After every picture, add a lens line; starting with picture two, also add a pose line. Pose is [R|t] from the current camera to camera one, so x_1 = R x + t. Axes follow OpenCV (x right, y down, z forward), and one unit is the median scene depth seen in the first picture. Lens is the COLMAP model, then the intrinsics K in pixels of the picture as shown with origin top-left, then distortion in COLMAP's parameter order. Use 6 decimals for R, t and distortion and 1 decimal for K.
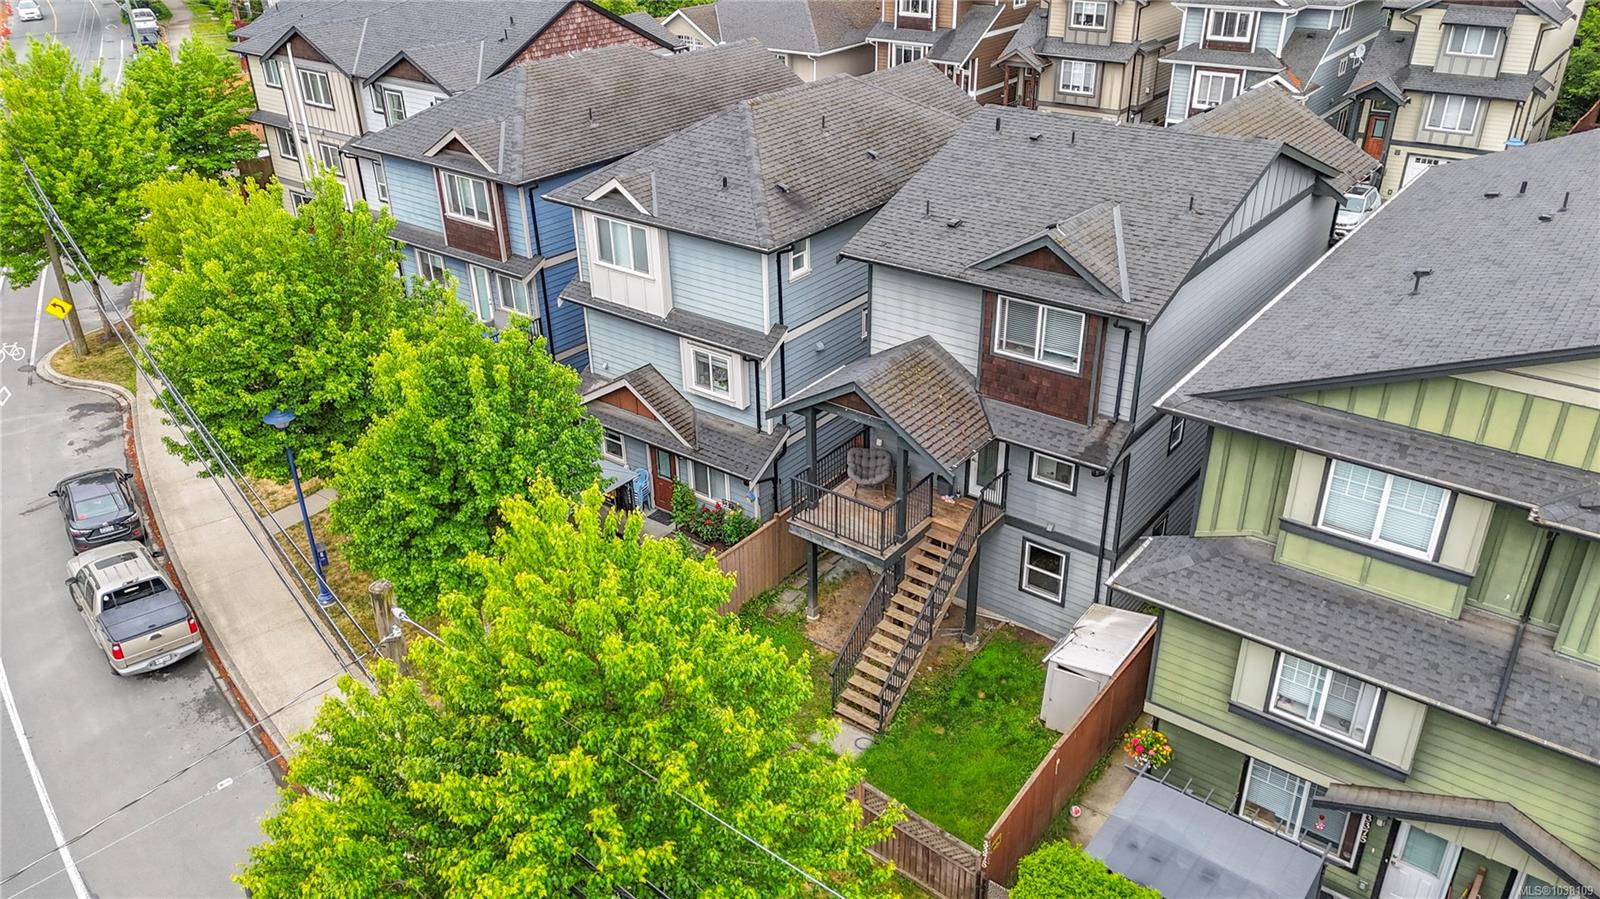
lens RADIAL K [[1161.0, 0, 805.8], [0, 1161.0, 449.4], [0, 0, 1]] dist [0.104740, -0.122580]
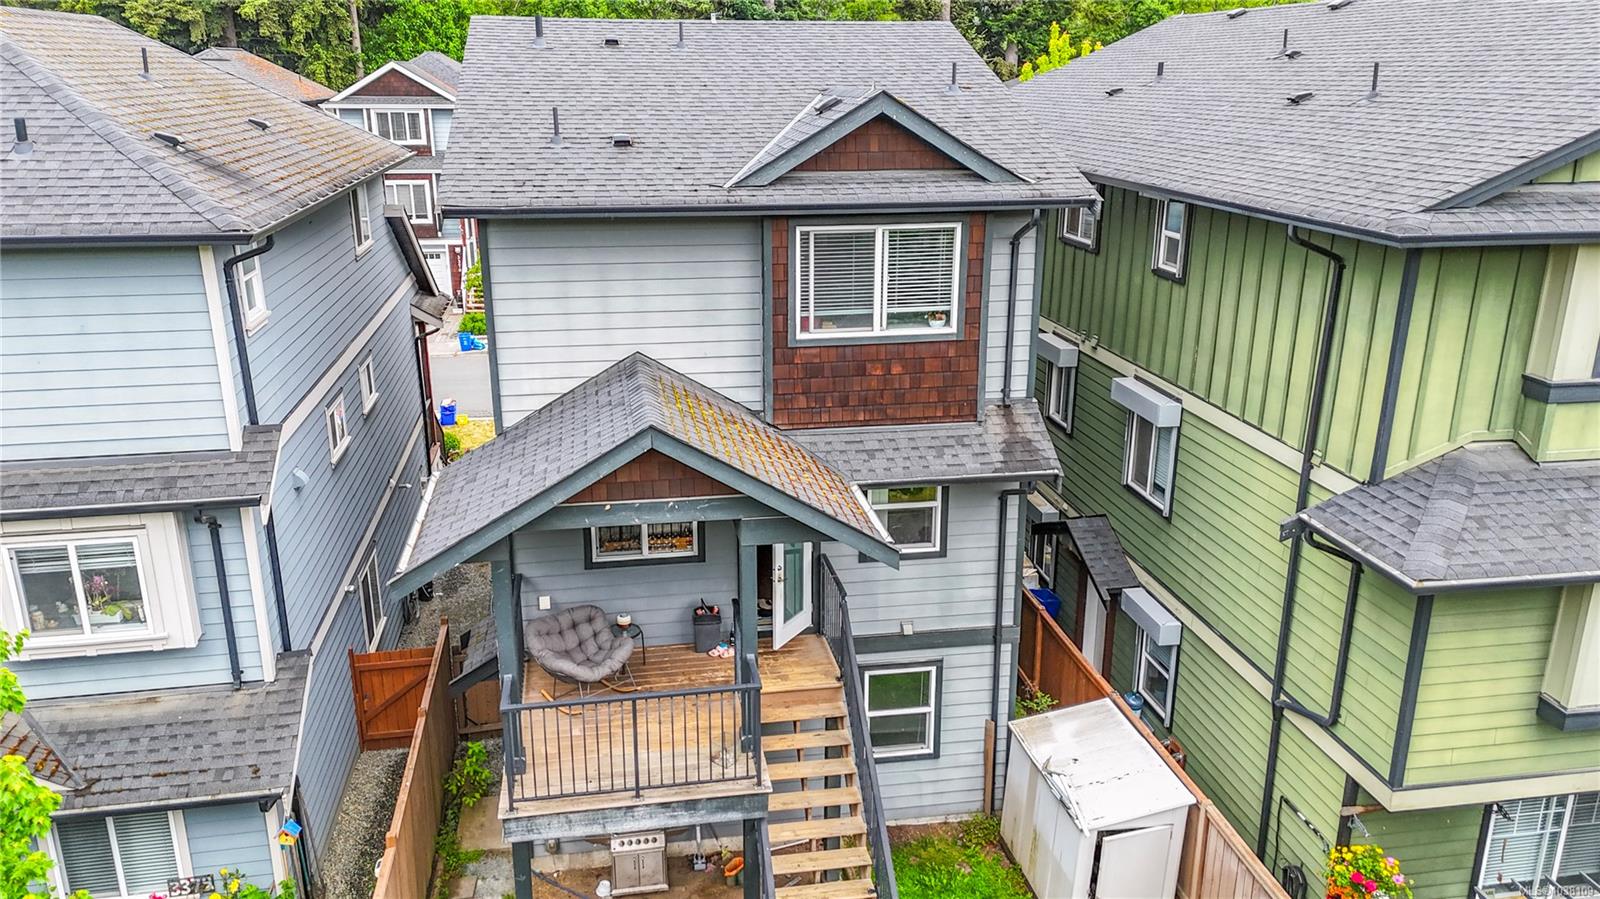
lens RADIAL K [[1188.6, 0, 797.6], [0, 1188.6, 440.5], [0, 0, 1]] dist [0.070358, -0.058020]
pose [[0.677812, -0.203044, 0.706643, -0.229606], [0.334650, 0.940982, -0.050617, -0.010063], [-0.654661, 0.270787, 0.705758, 0.587656]]
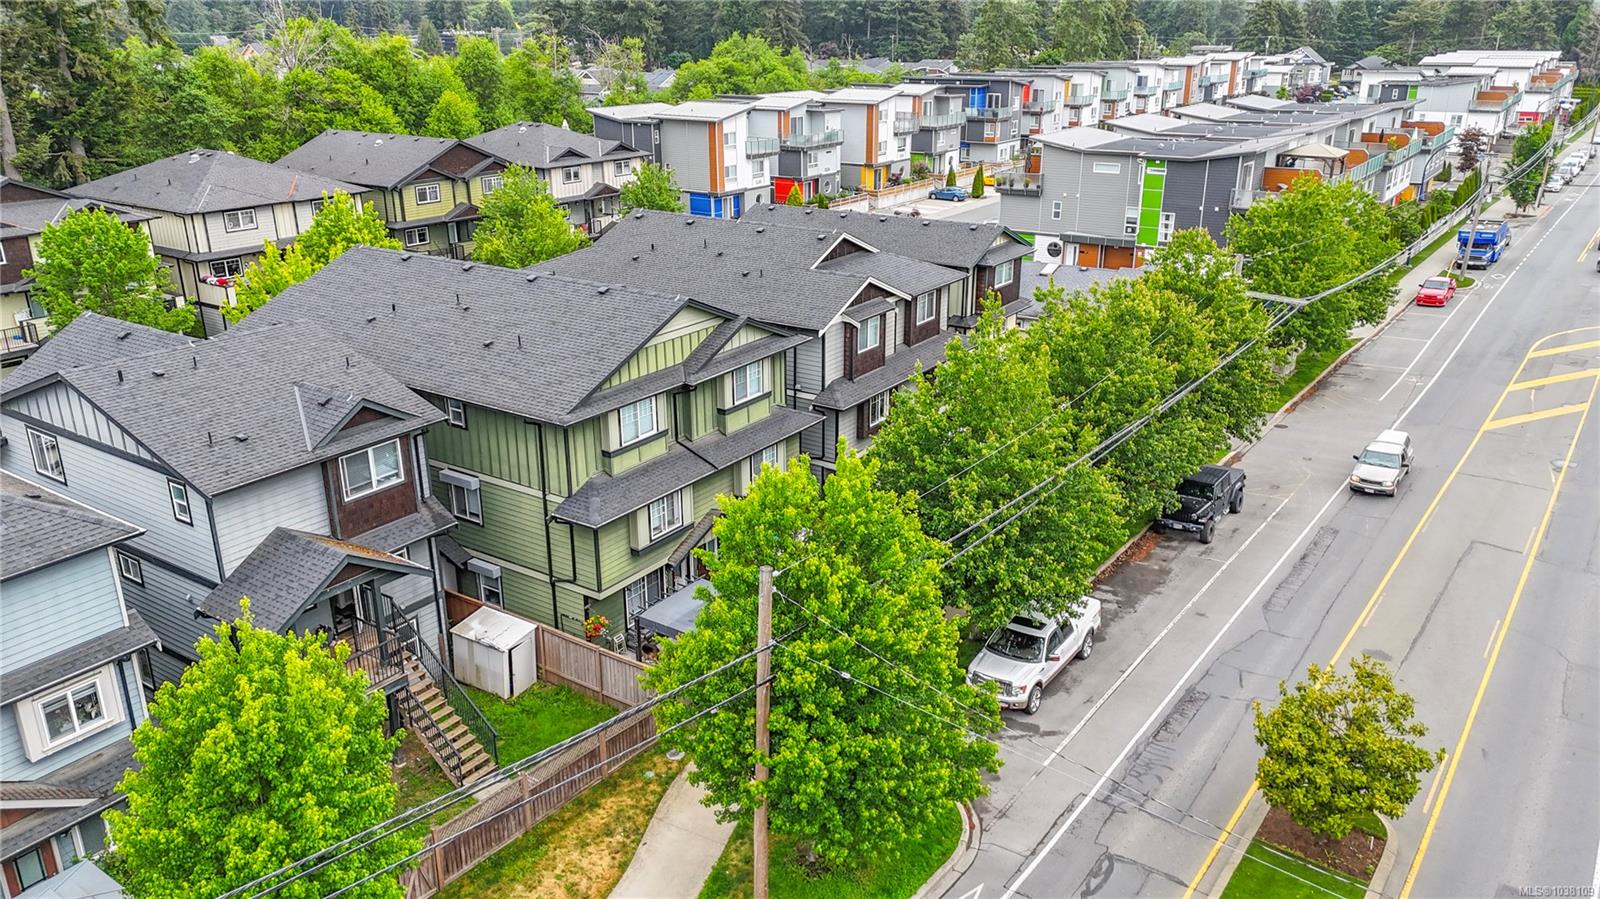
lens RADIAL K [[1161.0, 0, 805.8], [0, 1161.0, 449.4], [0, 0, 1]] dist [0.104740, -0.122580]
pose [[-0.060469, -0.326702, 0.943191, -1.026220], [0.470194, 0.824195, 0.315628, -0.288254], [-0.880489, 0.462568, 0.103775, 0.368980]]
